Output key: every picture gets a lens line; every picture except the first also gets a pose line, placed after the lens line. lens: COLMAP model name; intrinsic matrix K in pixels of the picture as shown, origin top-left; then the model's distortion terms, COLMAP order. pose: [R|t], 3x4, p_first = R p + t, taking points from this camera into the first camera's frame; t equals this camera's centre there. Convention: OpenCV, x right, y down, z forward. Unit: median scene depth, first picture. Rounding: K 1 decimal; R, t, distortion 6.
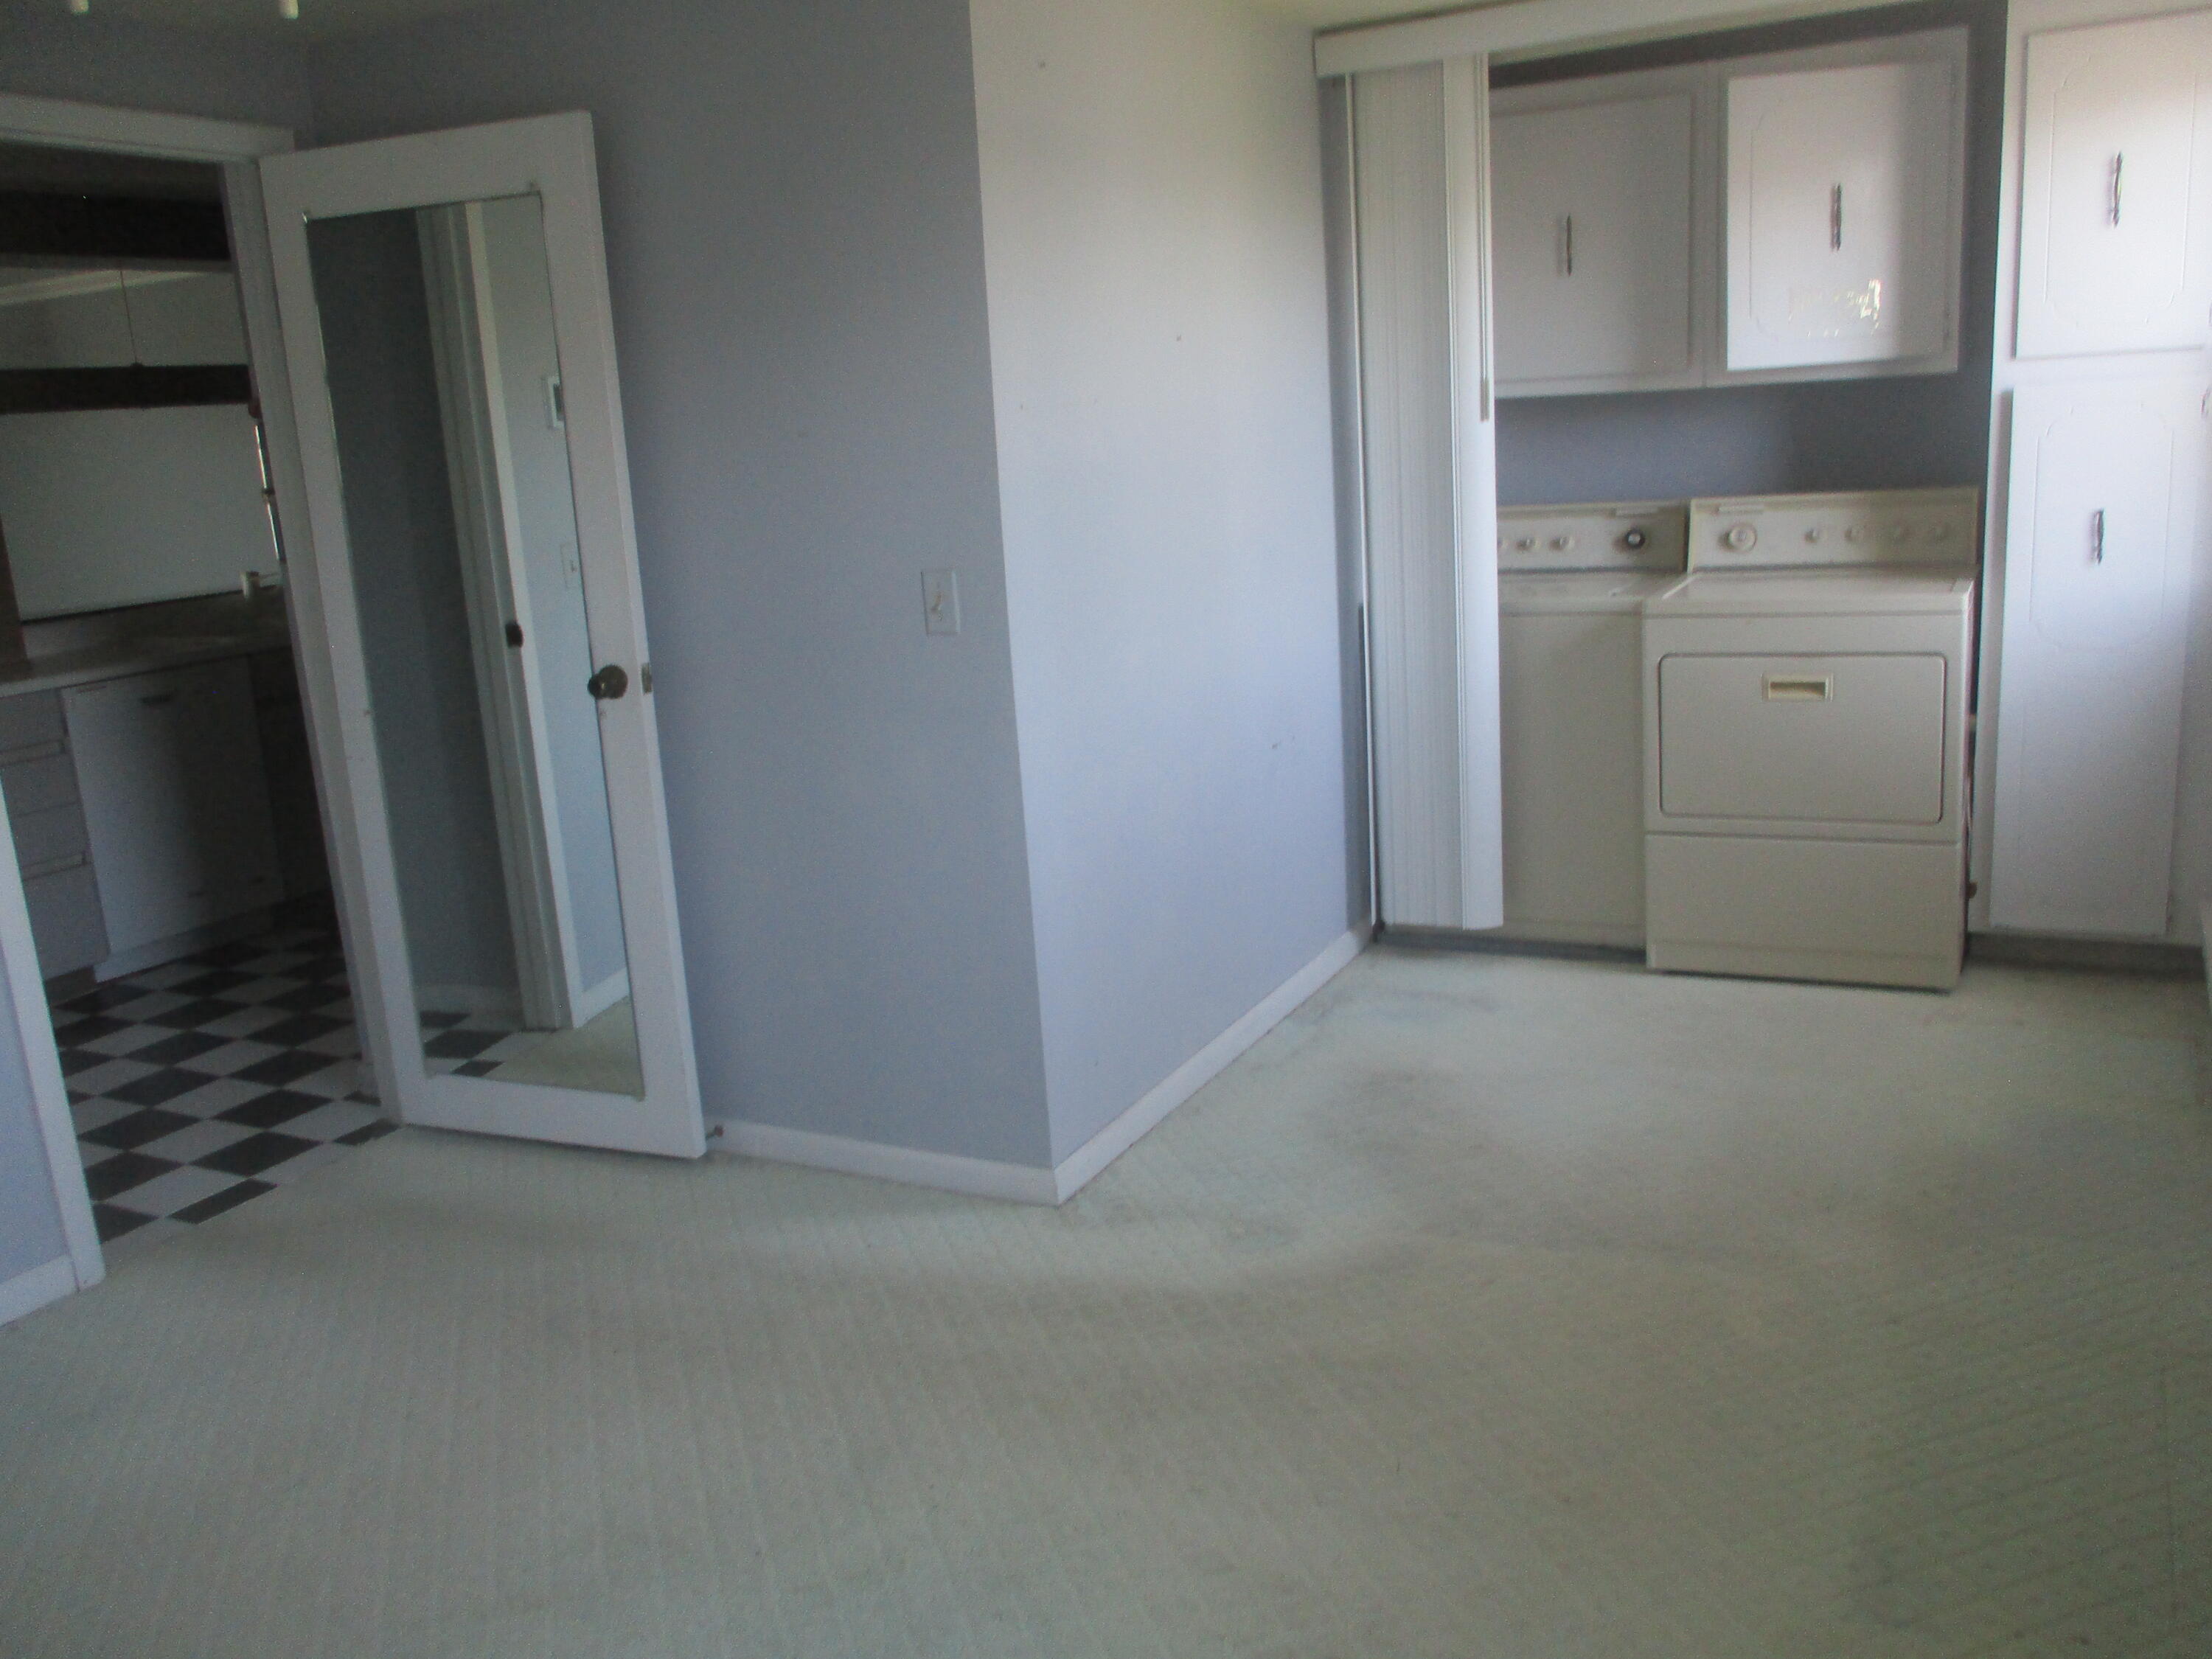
lens RADIAL K [[1832.2, 0, 1112.5], [0, 1832.2, 836.8], [0, 0, 1]] dist [-0.037489, 0.001093]
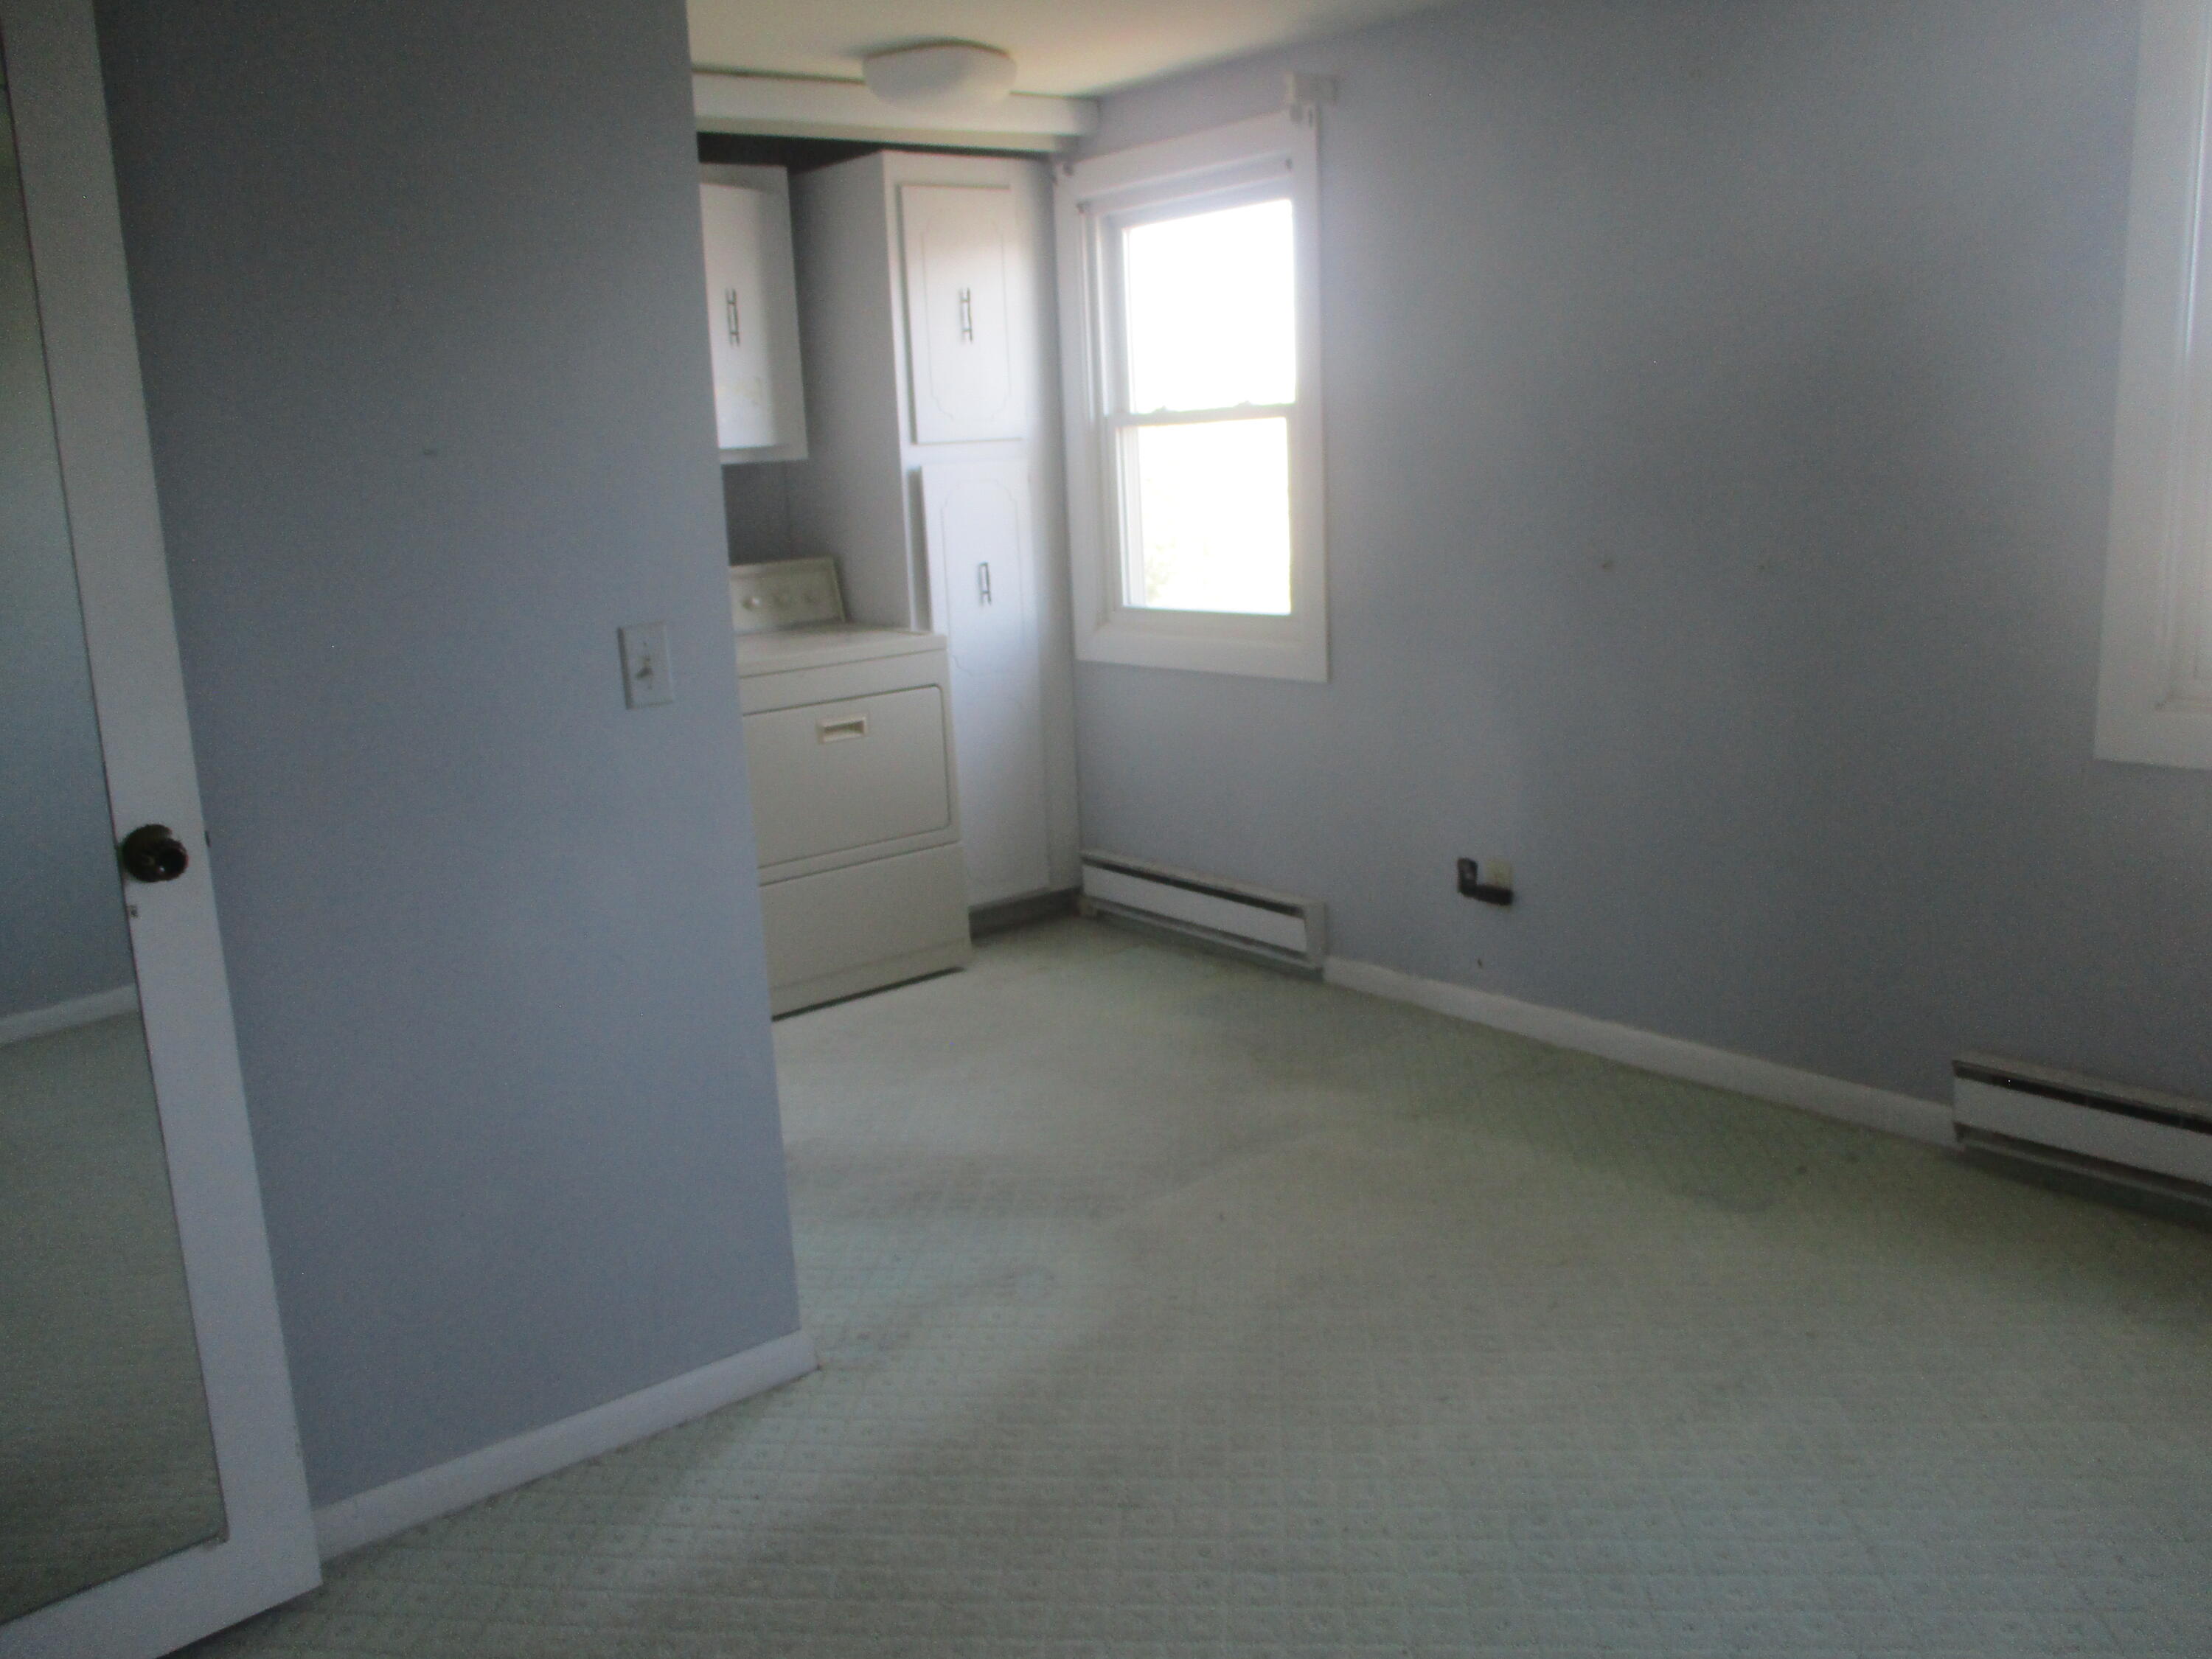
lens RADIAL K [[1832.2, 0, 1109.6], [0, 1832.2, 817.2], [0, 0, 1]] dist [-0.037489, 0.001093]
pose [[0.399248, -0.138054, 0.906390, -0.605690], [0.233741, 0.971258, 0.044975, -0.043750], [-0.886547, 0.193904, 0.420042, 0.412590]]
